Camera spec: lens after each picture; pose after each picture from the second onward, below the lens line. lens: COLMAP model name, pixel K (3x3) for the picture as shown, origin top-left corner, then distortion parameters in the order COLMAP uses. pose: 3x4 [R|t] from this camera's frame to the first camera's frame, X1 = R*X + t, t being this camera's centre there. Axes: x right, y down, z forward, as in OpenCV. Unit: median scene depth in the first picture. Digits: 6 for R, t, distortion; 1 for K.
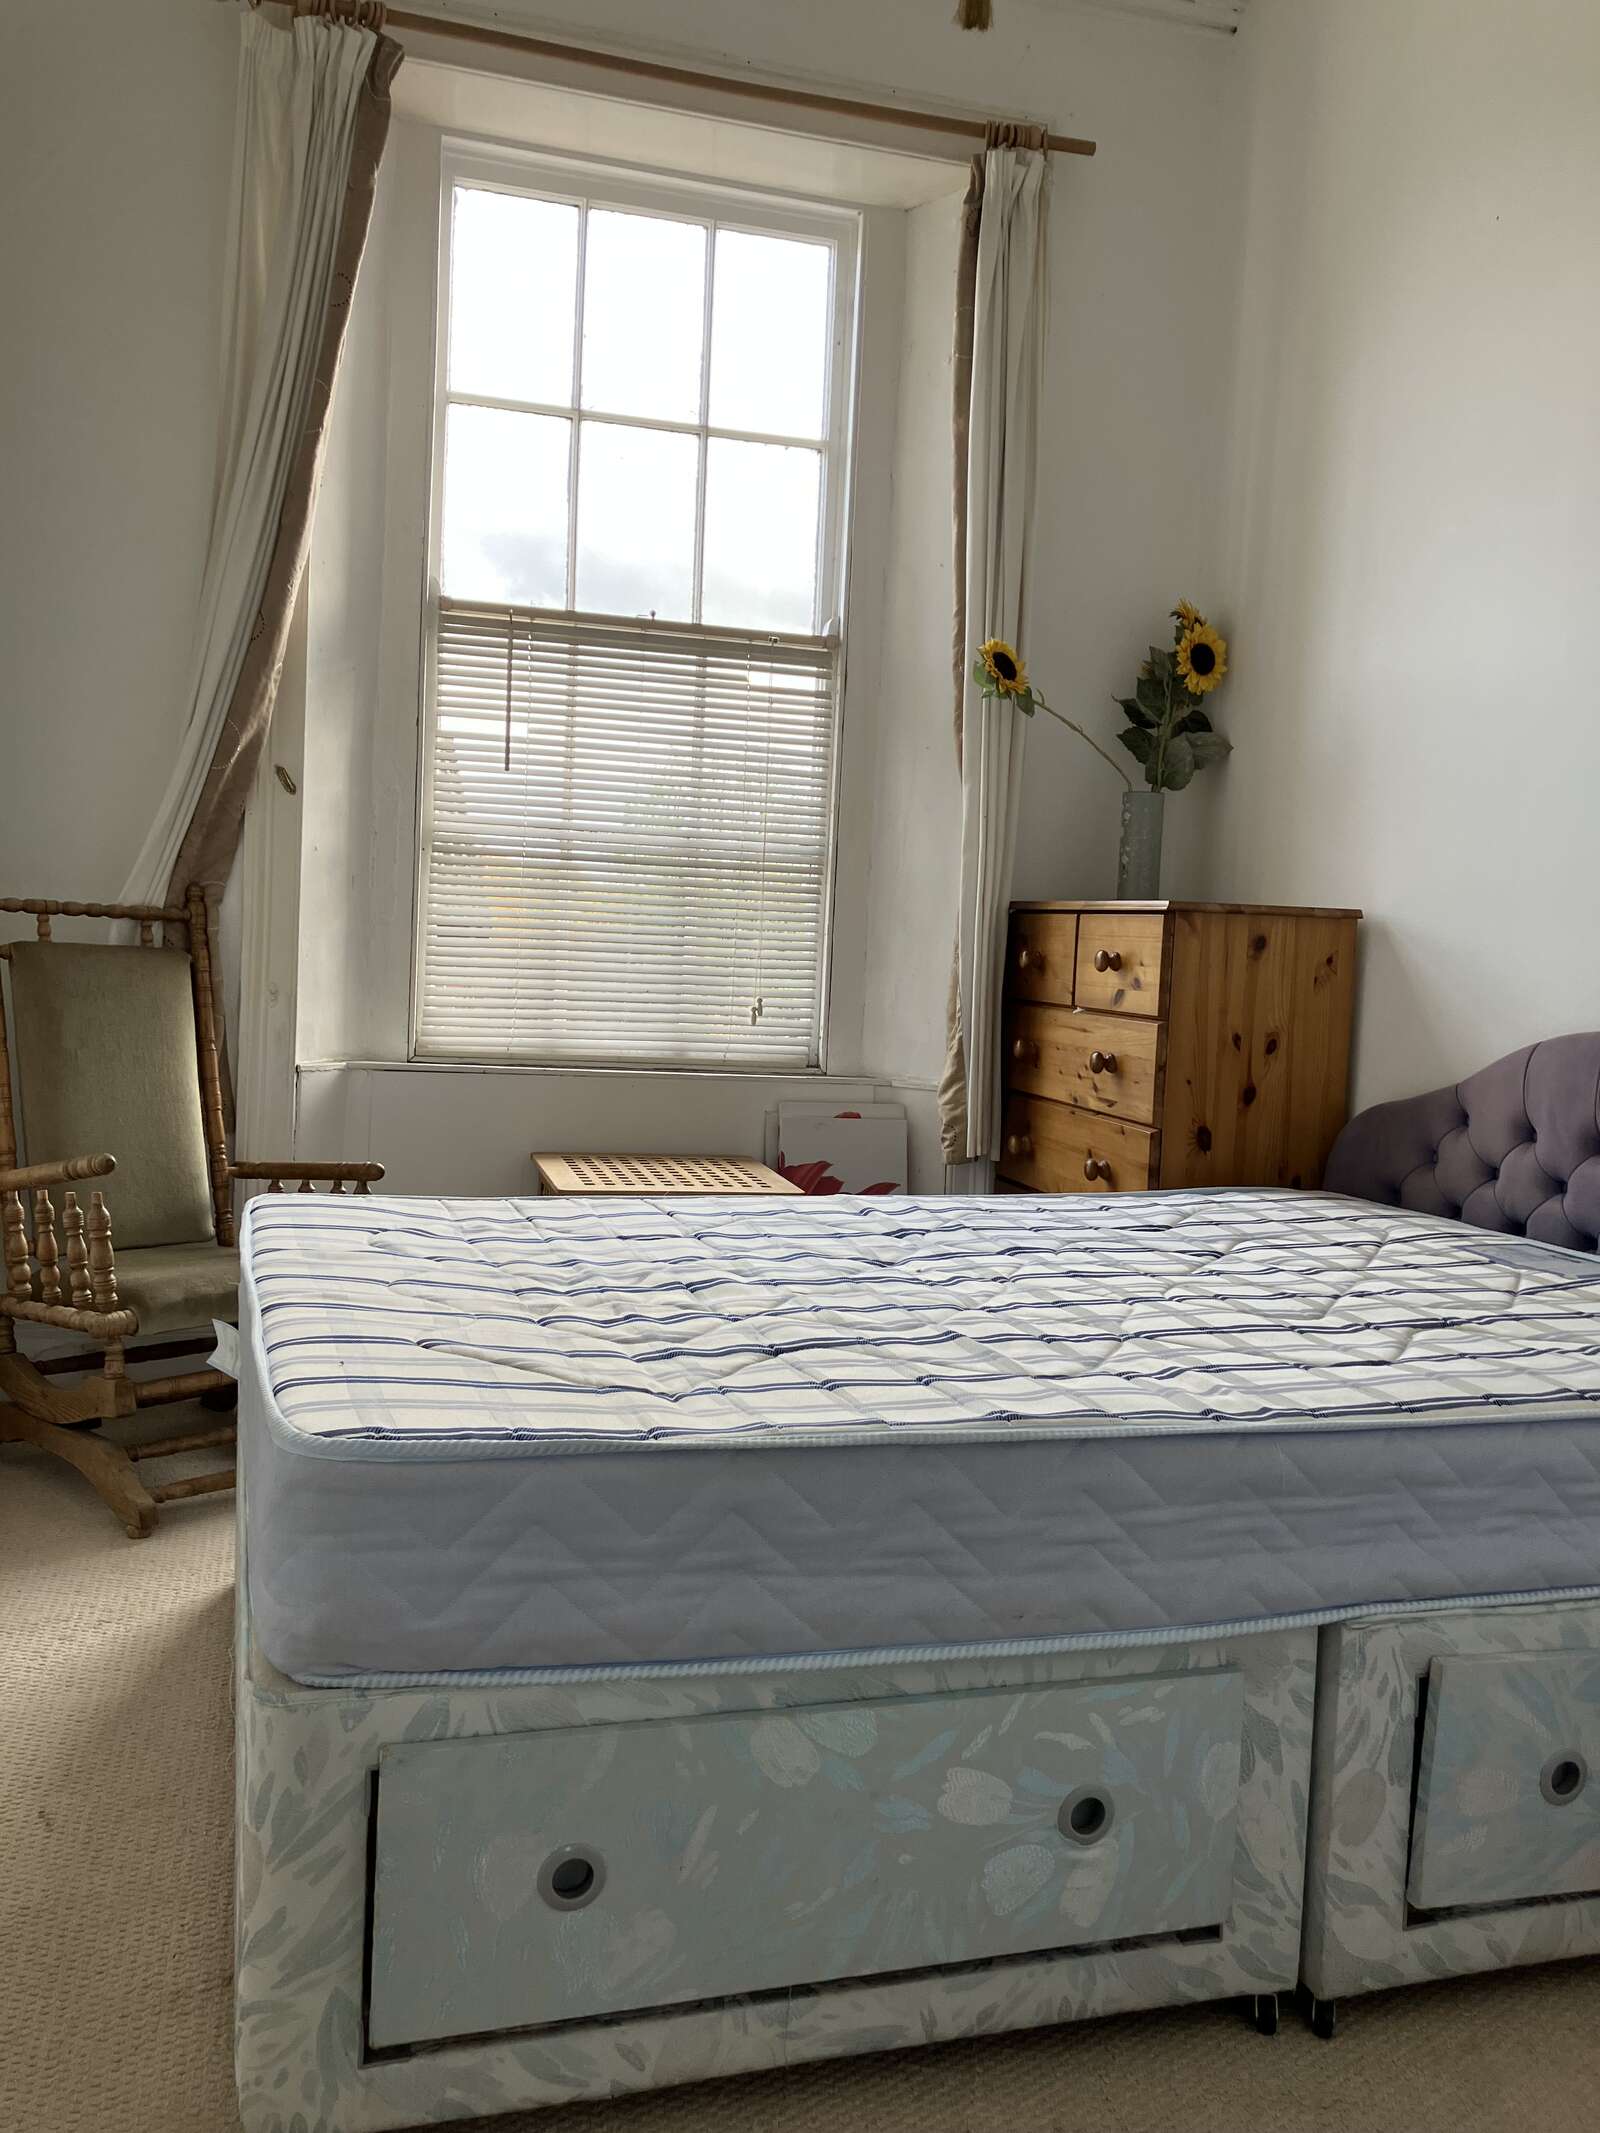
lens RADIAL K [[1744.1, 0, 800.0], [0, 1744.1, 1066.5], [0, 0, 1]] dist [-0.012415, 0.002844]
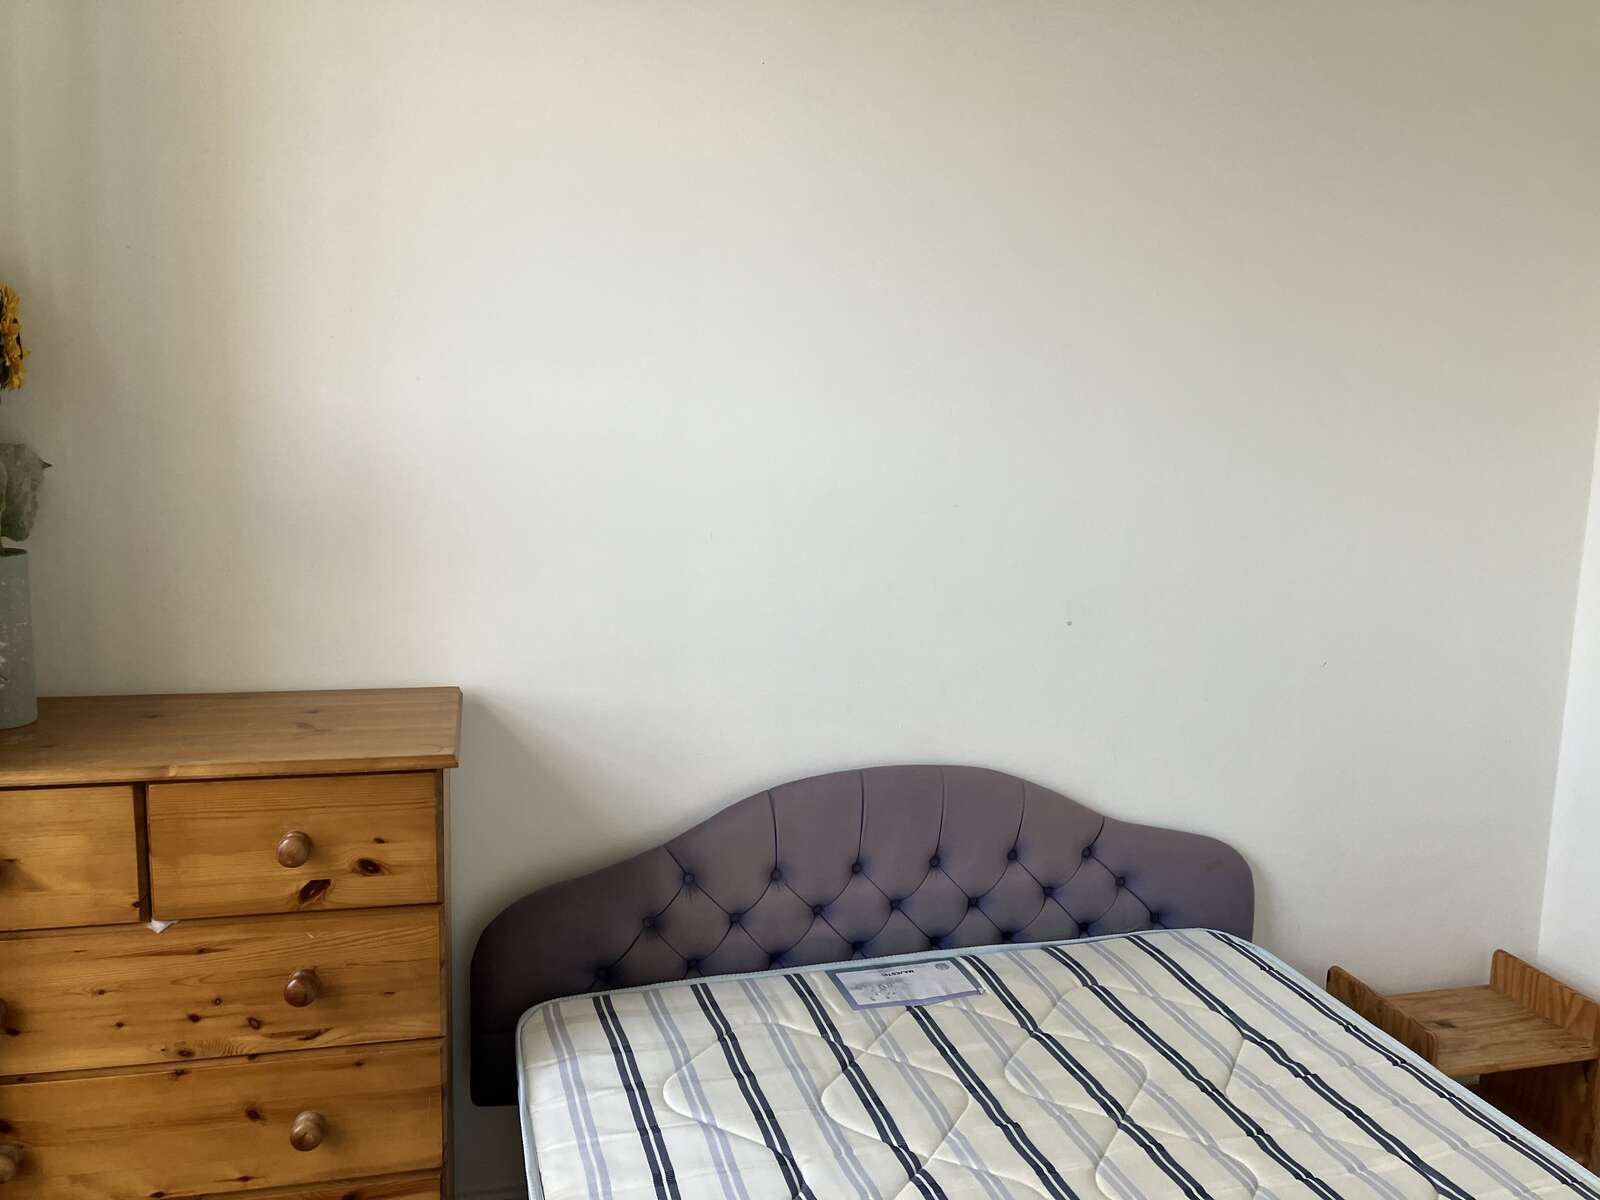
lens RADIAL K [[1308.3, 0, 800.0], [0, 1308.3, 600.0], [0, 0, 1]] dist [-0.012415, 0.002844]
pose [[0.021517, -0.201840, 0.979182, -0.310103], [0.064204, 0.977666, 0.200117, -0.252945], [-0.997705, 0.058562, 0.033995, 0.802130]]
